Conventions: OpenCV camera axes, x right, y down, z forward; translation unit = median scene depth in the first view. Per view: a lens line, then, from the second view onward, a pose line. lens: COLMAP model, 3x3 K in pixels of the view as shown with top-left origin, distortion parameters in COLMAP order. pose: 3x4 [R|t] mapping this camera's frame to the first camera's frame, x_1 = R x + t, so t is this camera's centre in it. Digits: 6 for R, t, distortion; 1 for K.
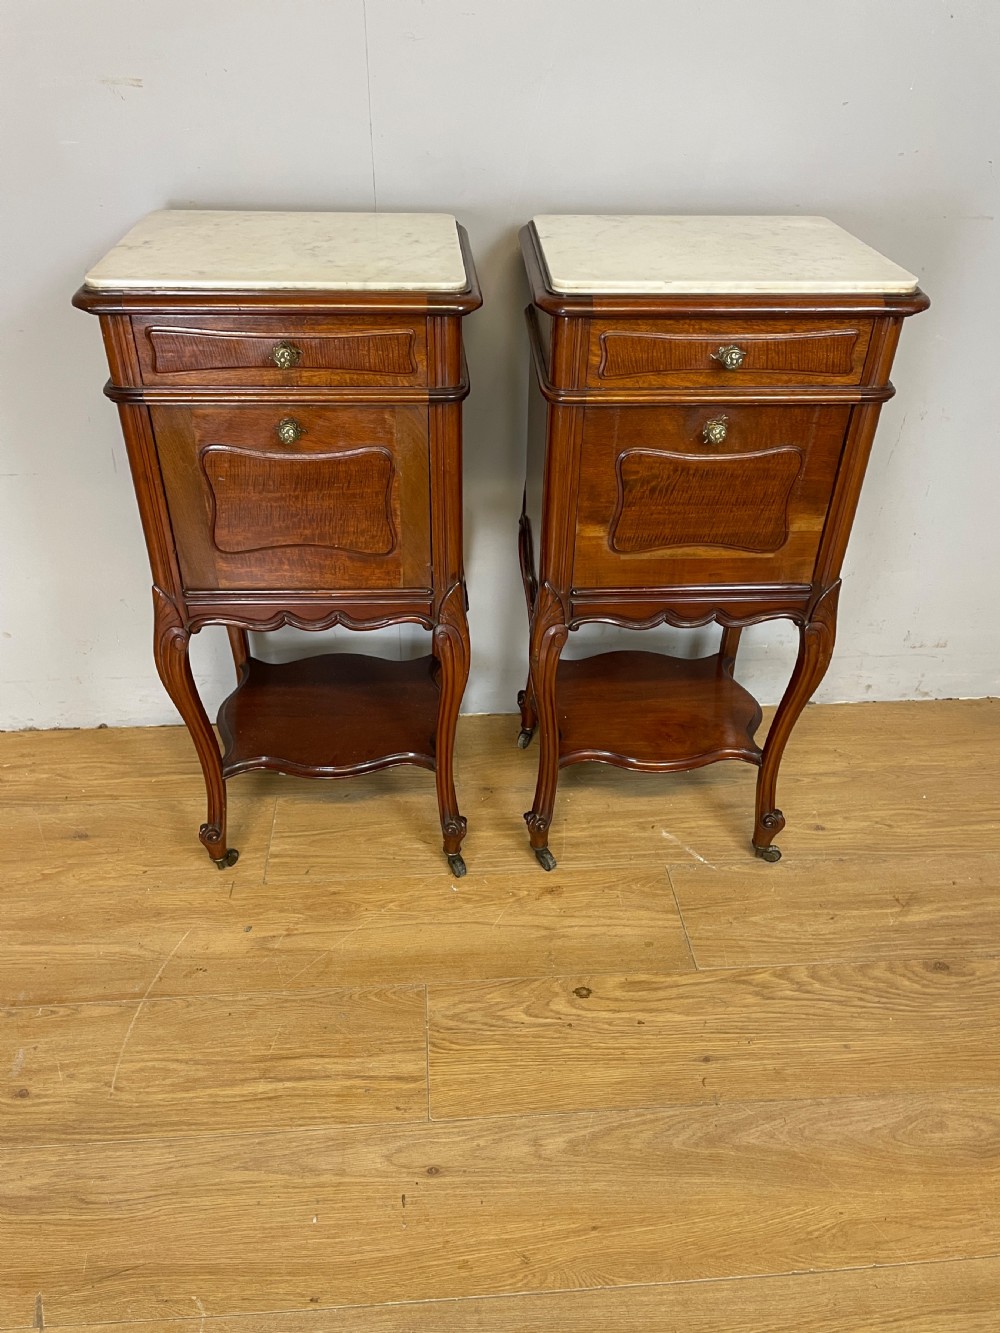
lens RADIAL K [[1017.8, 0, 498.1], [0, 1017.8, 673.4], [0, 0, 1]] dist [0.069942, -0.068975]
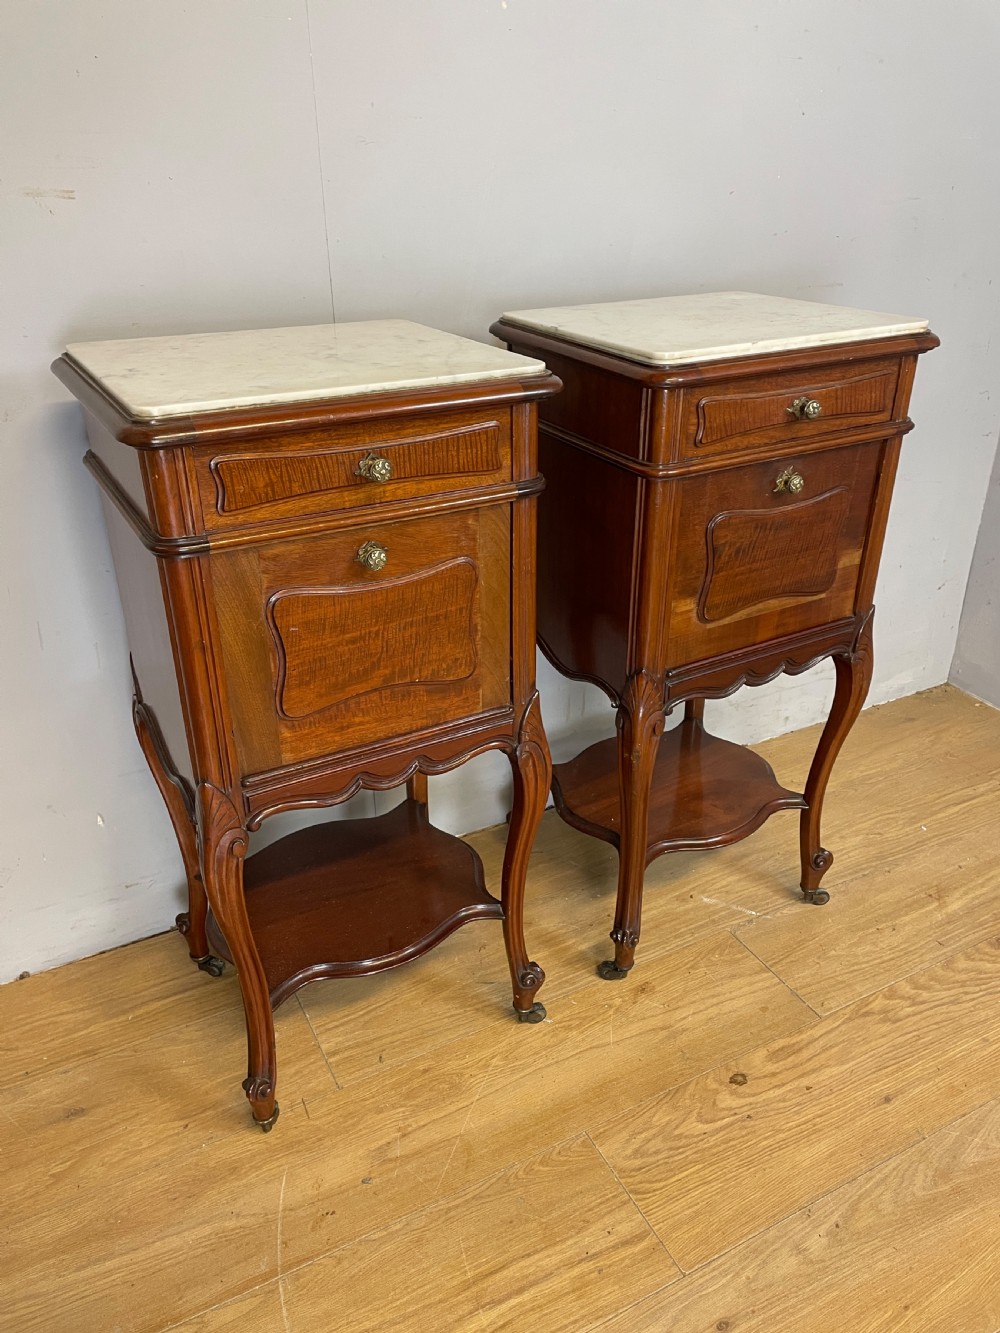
lens RADIAL K [[1016.9, 0, 515.1], [0, 1016.9, 657.9], [0, 0, 1]] dist [0.091147, -0.124740]
pose [[0.914795, -0.197502, 0.352339, -0.350991], [0.246707, 0.963893, -0.100232, -0.014738], [-0.319821, 0.178616, 0.930489, 0.119013]]
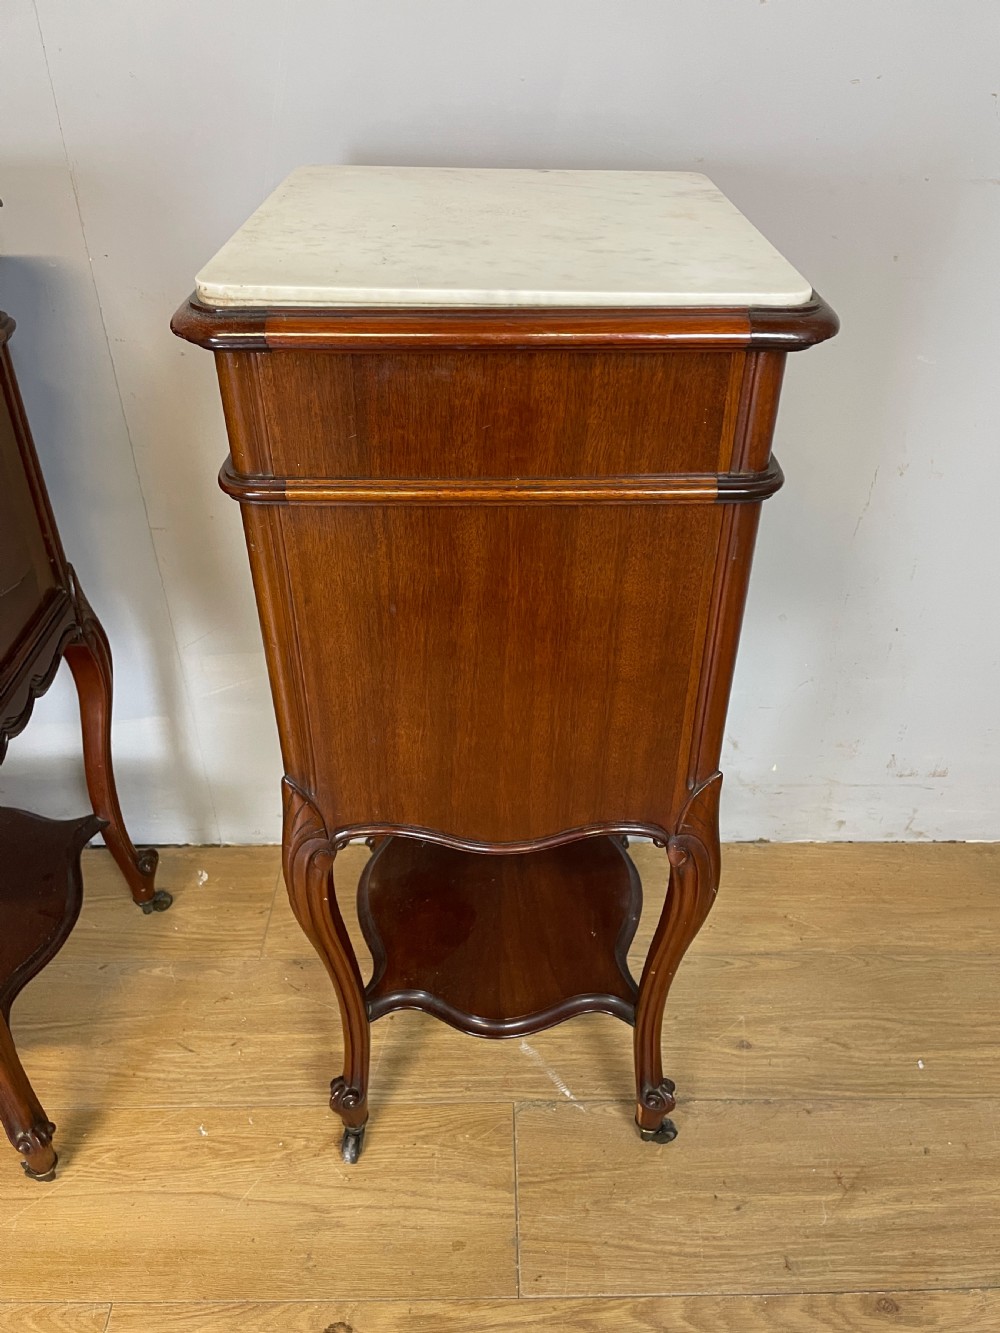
lens RADIAL K [[1016.9, 0, 513.6], [0, 1016.9, 677.2], [0, 0, 1]] dist [0.091147, -0.124740]
pose [[0.998312, 0.028918, -0.050358, 0.212584], [-0.029062, 0.999575, -0.002136, -0.114386], [0.050275, 0.003596, 0.998729, 0.324617]]
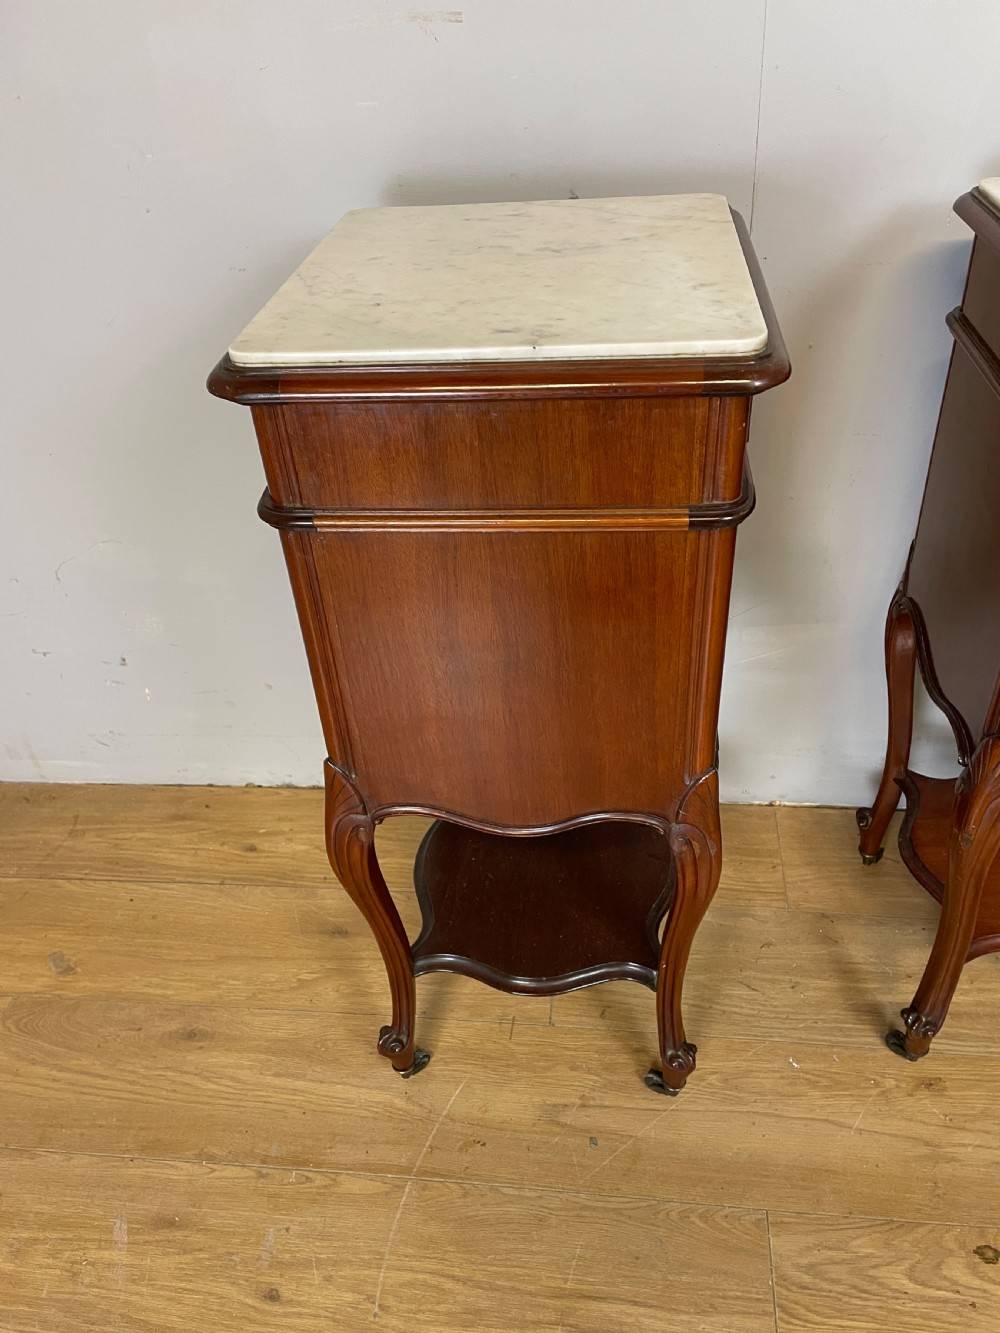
lens RADIAL K [[1016.9, 0, 503.1], [0, 1016.9, 673.4], [0, 0, 1]] dist [0.091147, -0.124740]
pose [[0.977992, 0.051524, -0.202179, -0.124678], [-0.044848, 0.998291, 0.037468, -0.109800], [0.203764, -0.027576, 0.978632, 0.220304]]
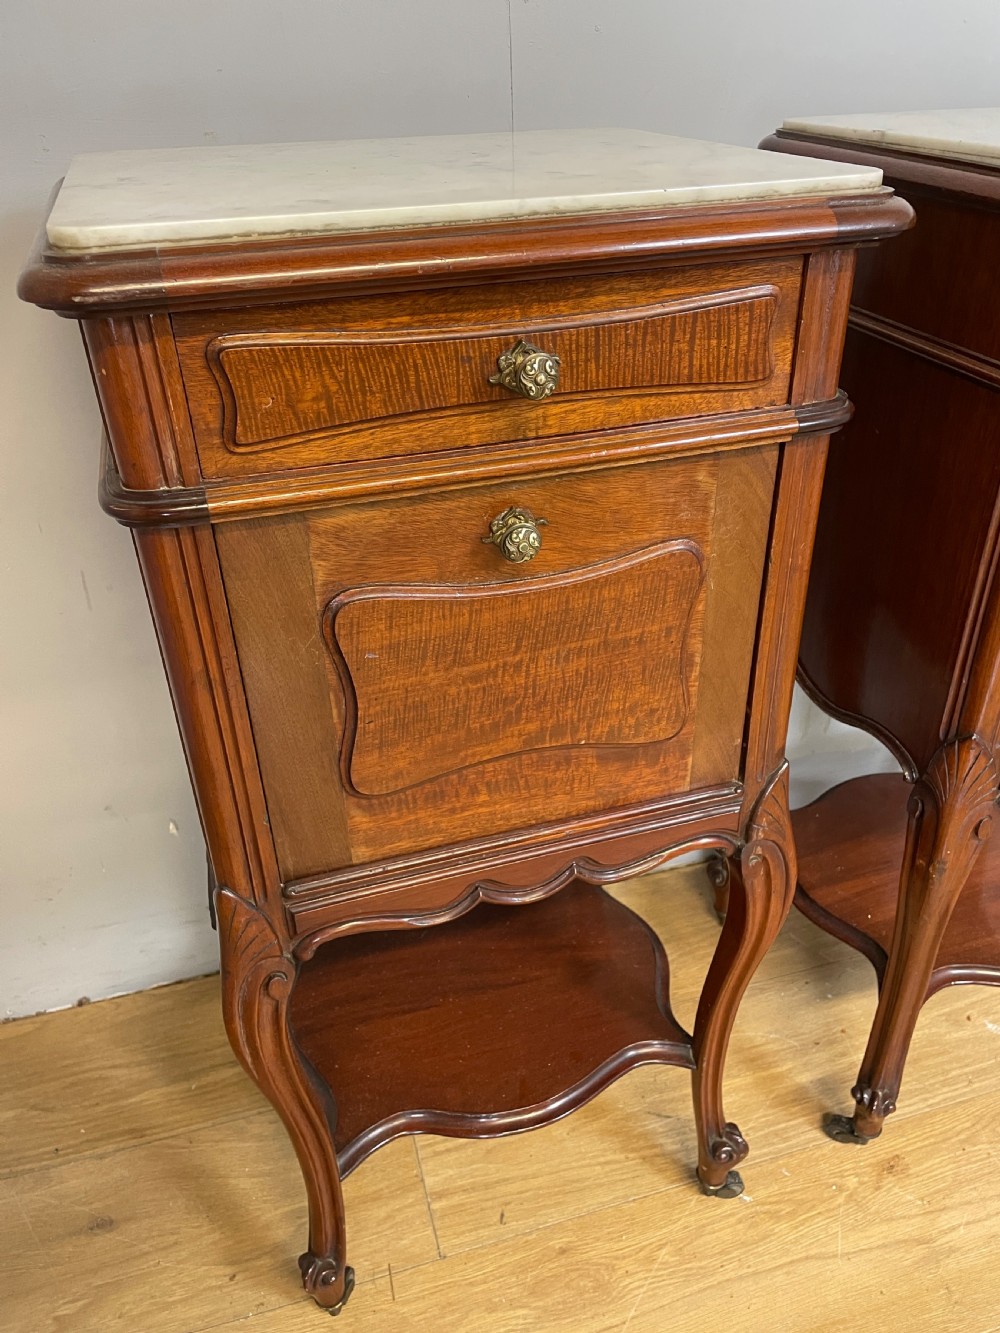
lens RADIAL K [[1016.9, 0, 513.6], [0, 1016.9, 661.3], [0, 0, 1]] dist [0.091147, -0.124740]
pose [[0.978134, -0.141099, 0.152789, -0.249224], [0.150605, 0.987200, -0.052485, -0.106969], [-0.143428, 0.074348, 0.986864, 0.405782]]
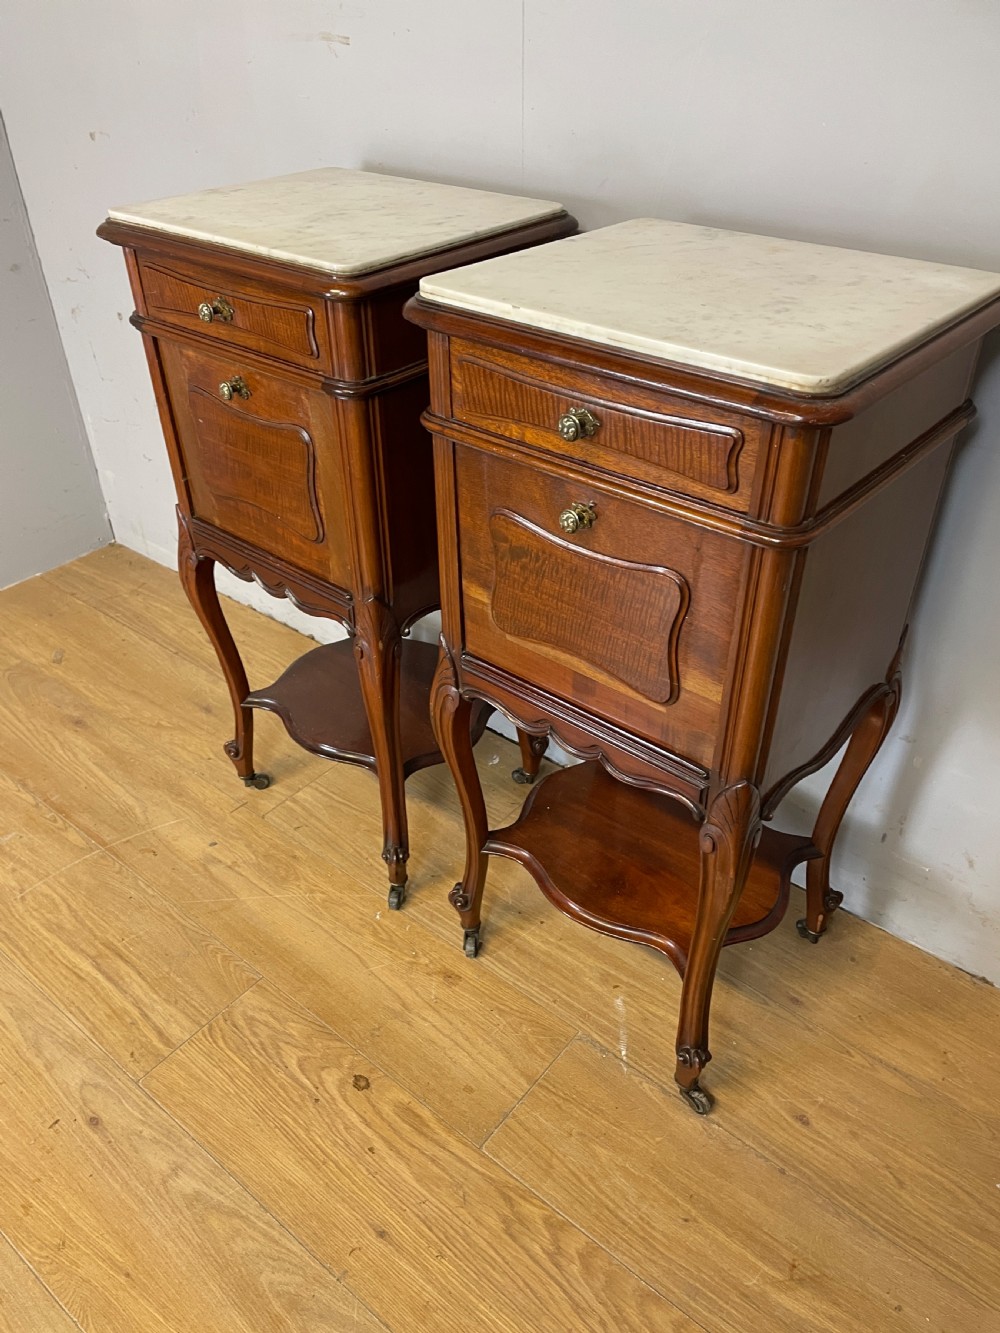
lens RADIAL K [[1016.9, 0, 484.1], [0, 1016.9, 684.1], [0, 0, 1]] dist [0.091147, -0.124740]
pose [[0.714810, 0.389432, -0.580852, 0.530002], [-0.381578, 0.913254, 0.142711, -0.168349], [0.586042, 0.119629, 0.801401, 0.299354]]
